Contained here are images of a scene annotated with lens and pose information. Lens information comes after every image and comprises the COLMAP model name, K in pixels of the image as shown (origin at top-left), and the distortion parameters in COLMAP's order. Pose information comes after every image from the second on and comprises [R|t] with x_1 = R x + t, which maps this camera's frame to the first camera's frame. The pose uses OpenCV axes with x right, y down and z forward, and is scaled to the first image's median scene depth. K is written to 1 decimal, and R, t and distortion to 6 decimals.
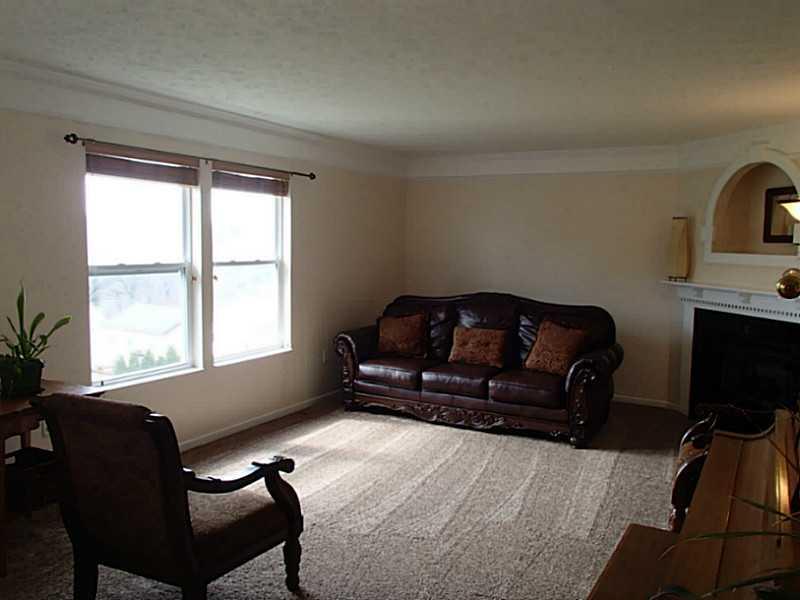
lens RADIAL K [[667.7, 0, 404.5], [0, 667.7, 298.1], [0, 0, 1]] dist [-0.001755, 0.004199]
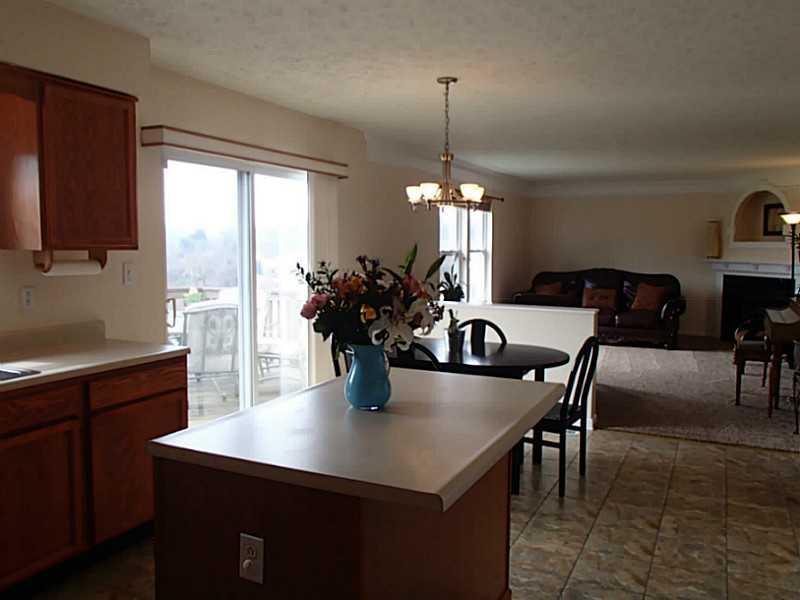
lens RADIAL K [[667.7, 0, 404.5], [0, 667.7, 298.1], [0, 0, 1]] dist [-0.001755, 0.004199]
pose [[0.998245, -0.018487, 0.056260, -0.488744], [0.018575, 0.999827, -0.001055, 0.063344], [-0.056231, 0.002098, 0.998416, -0.672754]]
